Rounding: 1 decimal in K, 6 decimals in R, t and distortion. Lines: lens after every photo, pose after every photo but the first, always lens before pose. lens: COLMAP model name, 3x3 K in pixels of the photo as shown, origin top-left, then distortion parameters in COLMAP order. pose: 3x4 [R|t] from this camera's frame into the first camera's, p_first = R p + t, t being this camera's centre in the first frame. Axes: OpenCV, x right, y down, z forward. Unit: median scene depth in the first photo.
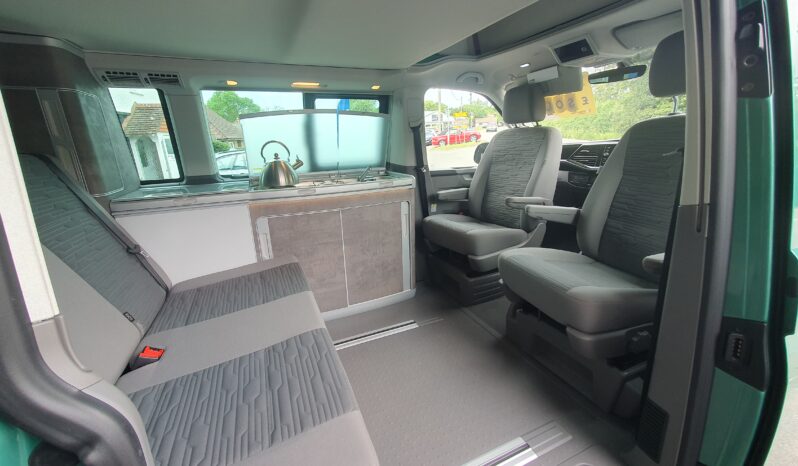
lens RADIAL K [[311.9, 0, 391.1], [0, 311.9, 229.2], [0, 0, 1]] dist [0.003406, 0.000165]
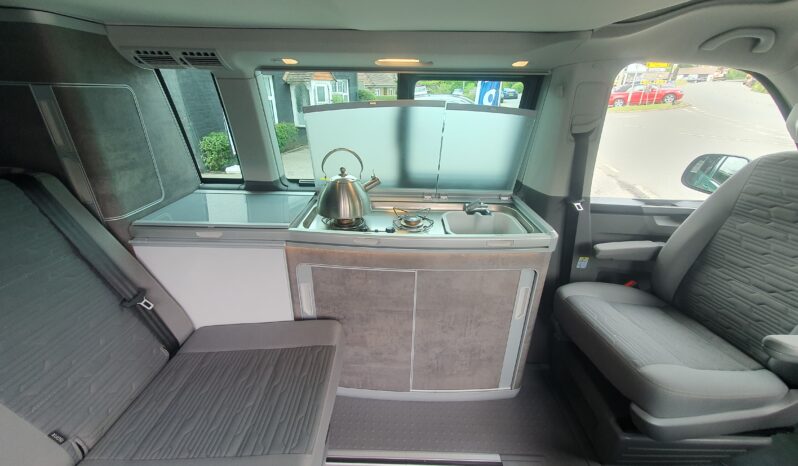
lens RADIAL K [[314.9, 0, 394.5], [0, 314.9, 228.1], [0, 0, 1]] dist [0.004972, -0.000060]
pose [[0.910358, 0.207046, -0.358303, 0.010117], [-0.155241, 0.973471, 0.168092, -0.237230], [0.383600, -0.097400, 0.918349, 0.378748]]
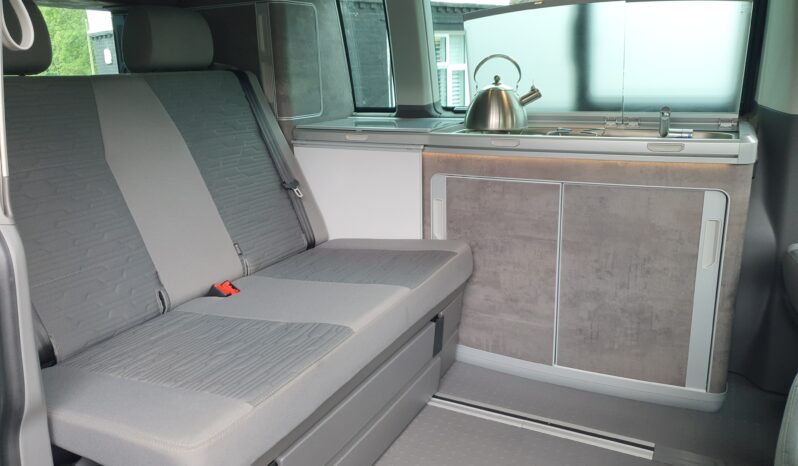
lens RADIAL K [[617.2, 0, 385.9], [0, 617.2, 235.7], [0, 0, 1]] dist [0.058608, -0.112255]
pose [[0.622618, 0.221961, -0.750387, 0.453003], [-0.205438, 0.971657, 0.116953, -0.036114], [0.755077, 0.081341, 0.650570, 0.072948]]
